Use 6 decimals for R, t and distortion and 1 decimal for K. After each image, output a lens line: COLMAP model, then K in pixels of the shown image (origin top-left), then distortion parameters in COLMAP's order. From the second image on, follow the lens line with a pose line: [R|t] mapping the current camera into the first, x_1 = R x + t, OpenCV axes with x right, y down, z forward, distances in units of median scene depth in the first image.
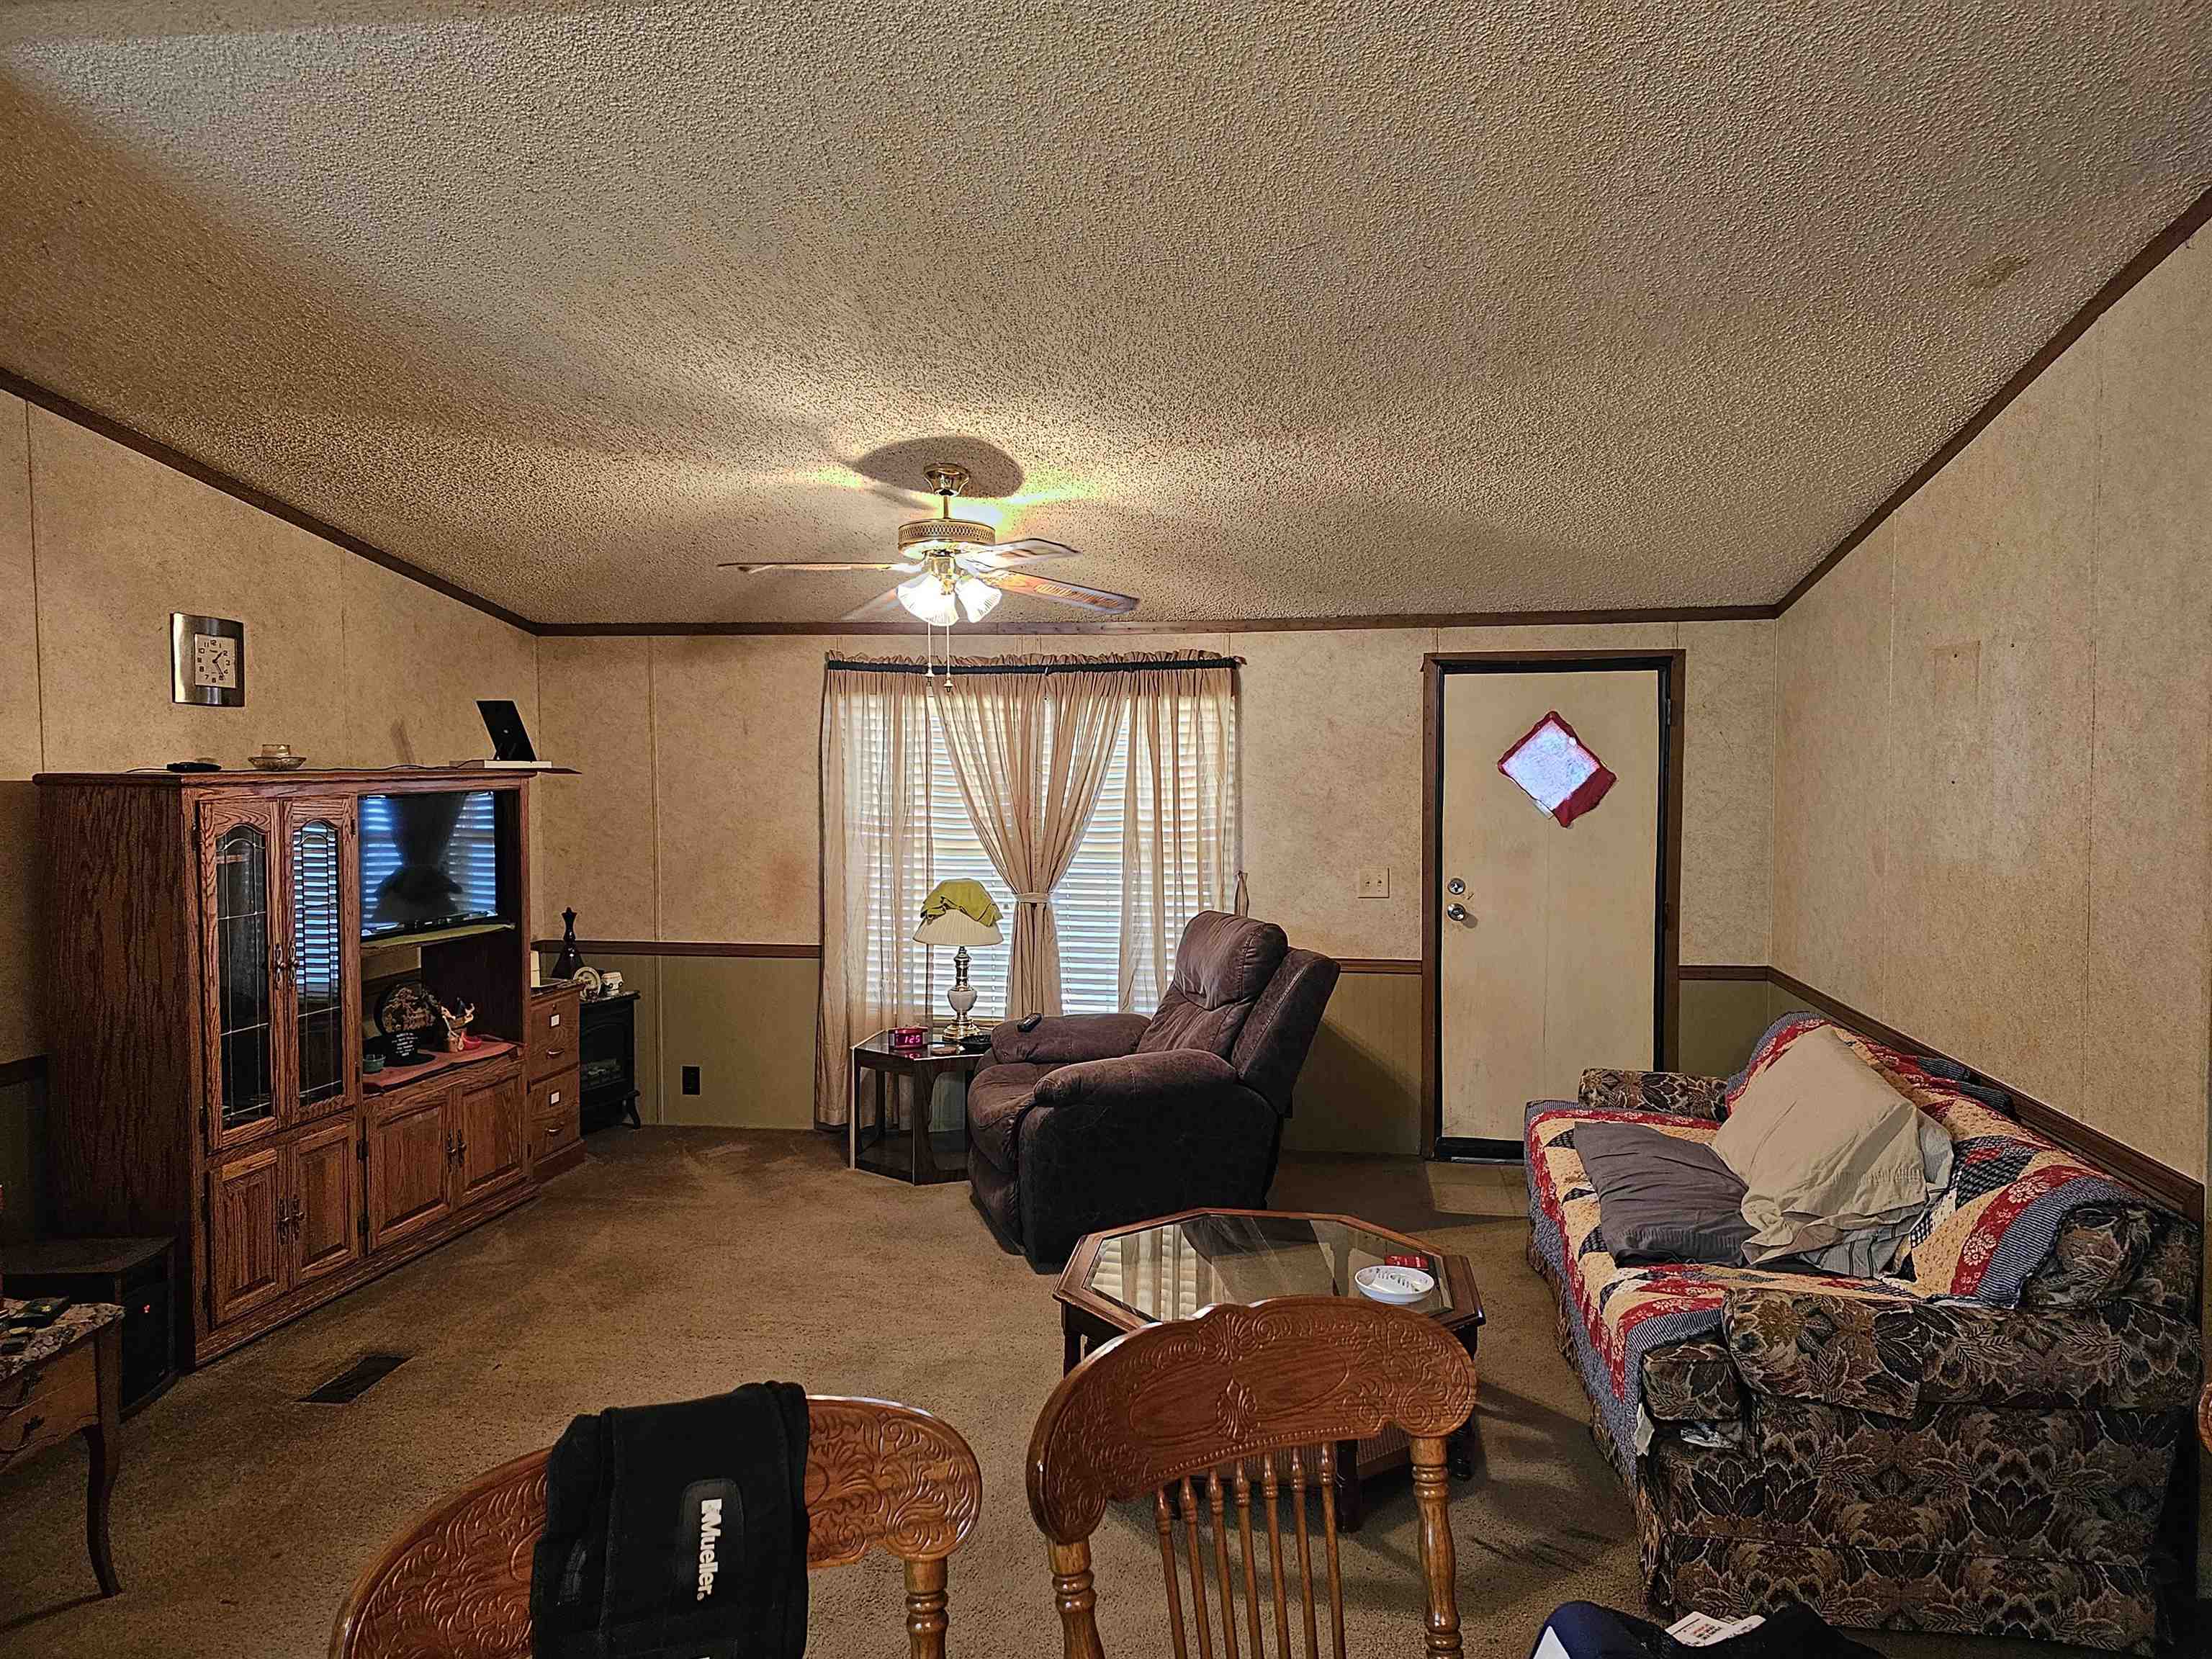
lens RADIAL K [[1479.5, 0, 1106.0], [0, 1479.5, 829.5], [0, 0, 1]] dist [0.068945, -0.065479]
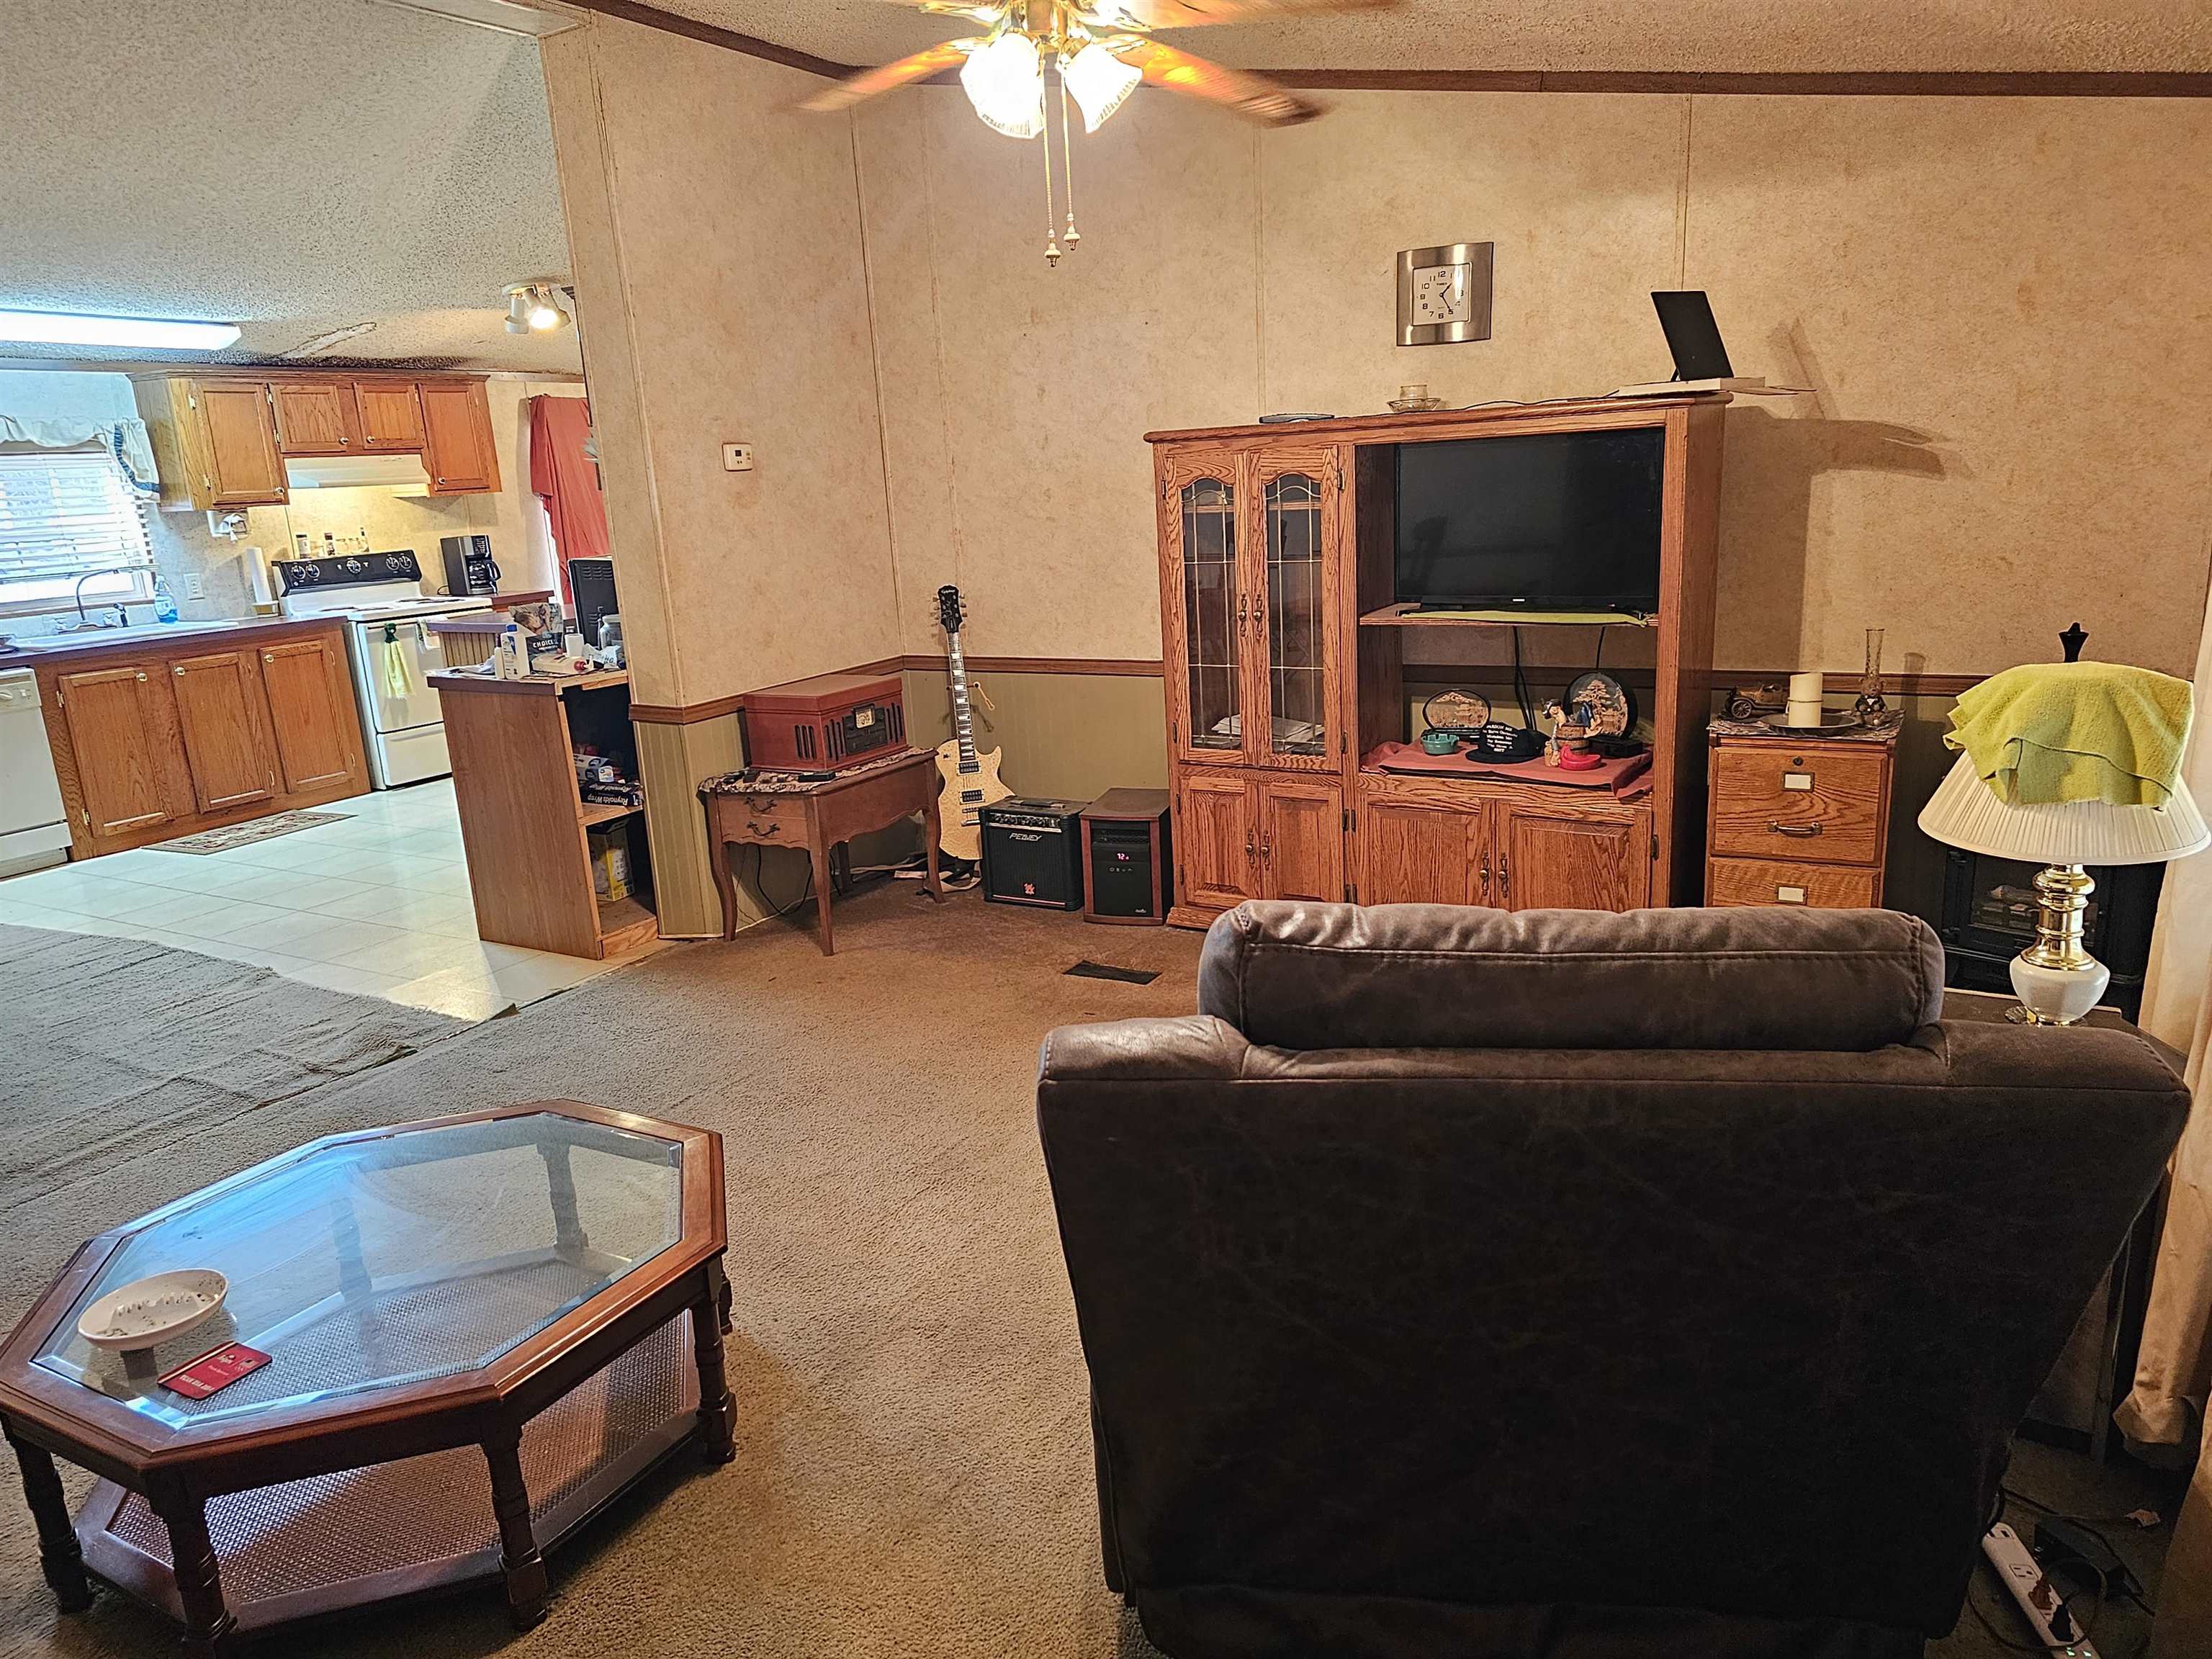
lens RADIAL K [[1479.5, 0, 1106.0], [0, 1479.5, 829.5], [0, 0, 1]] dist [0.068945, -0.065479]
pose [[-0.354392, 0.258949, -0.898528, 0.444176], [0.014283, 0.962279, 0.271688, -0.047865], [0.934988, 0.083451, -0.344722, 1.207864]]
